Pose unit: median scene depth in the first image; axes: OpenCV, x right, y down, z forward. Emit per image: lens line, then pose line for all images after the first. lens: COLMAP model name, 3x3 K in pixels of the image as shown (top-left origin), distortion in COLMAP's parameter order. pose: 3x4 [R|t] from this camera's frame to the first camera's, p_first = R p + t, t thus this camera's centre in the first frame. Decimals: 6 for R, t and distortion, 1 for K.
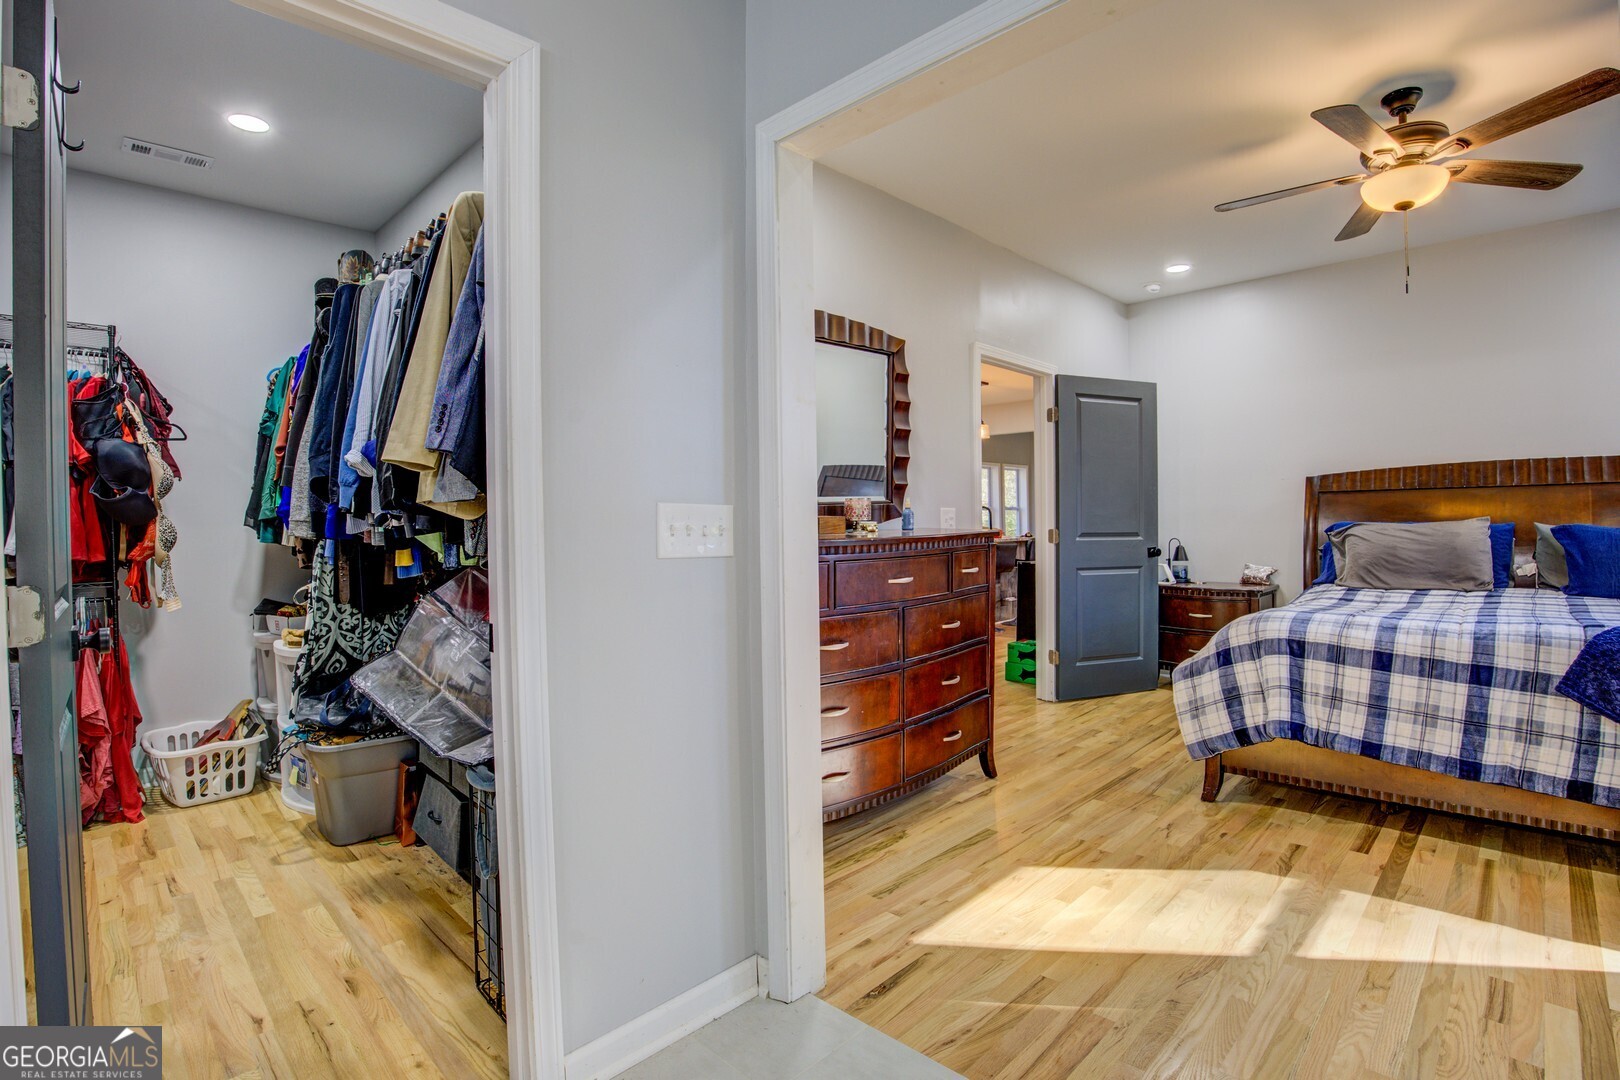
lens RADIAL K [[776.6, 0, 810.6], [0, 776.6, 530.5], [0, 0, 1]] dist [-0.043762, 0.007182]
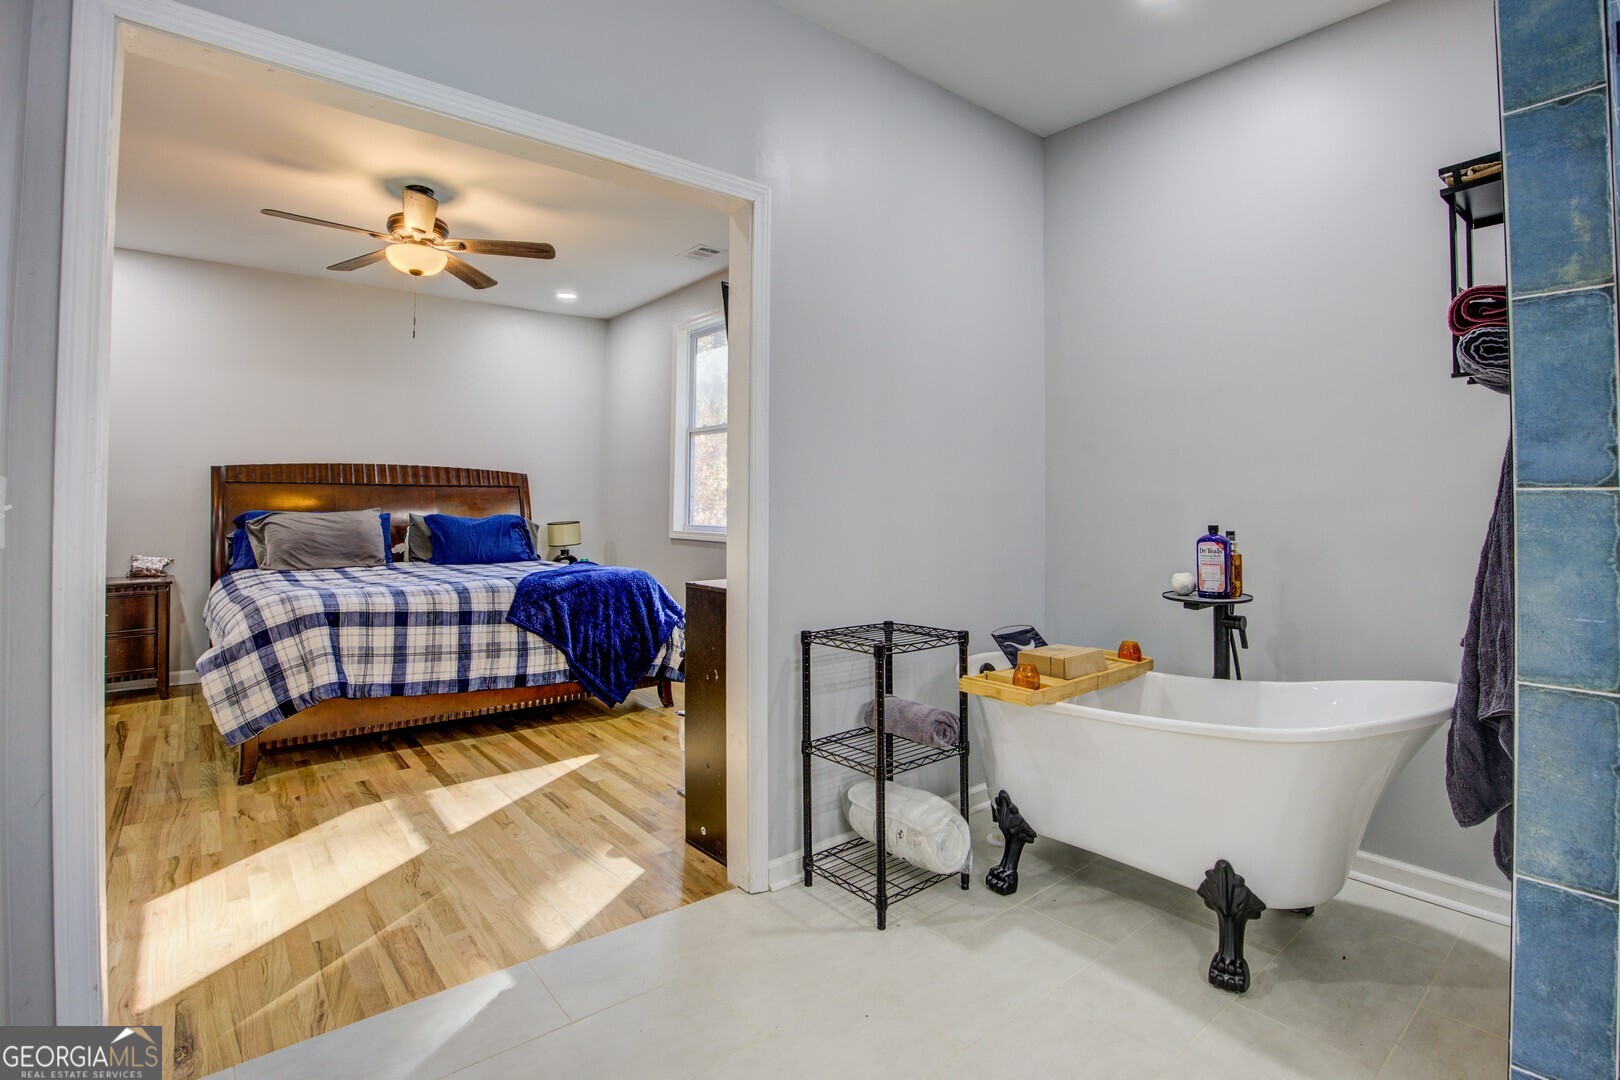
lens RADIAL K [[776.6, 0, 839.9], [0, 776.6, 497.5], [0, 0, 1]] dist [-0.043762, 0.007182]
pose [[0.101010, 0.029785, 0.994439, -0.475409], [0.003008, 0.999538, -0.030243, 0.007909], [-0.994881, 0.006046, 0.100874, 0.129555]]
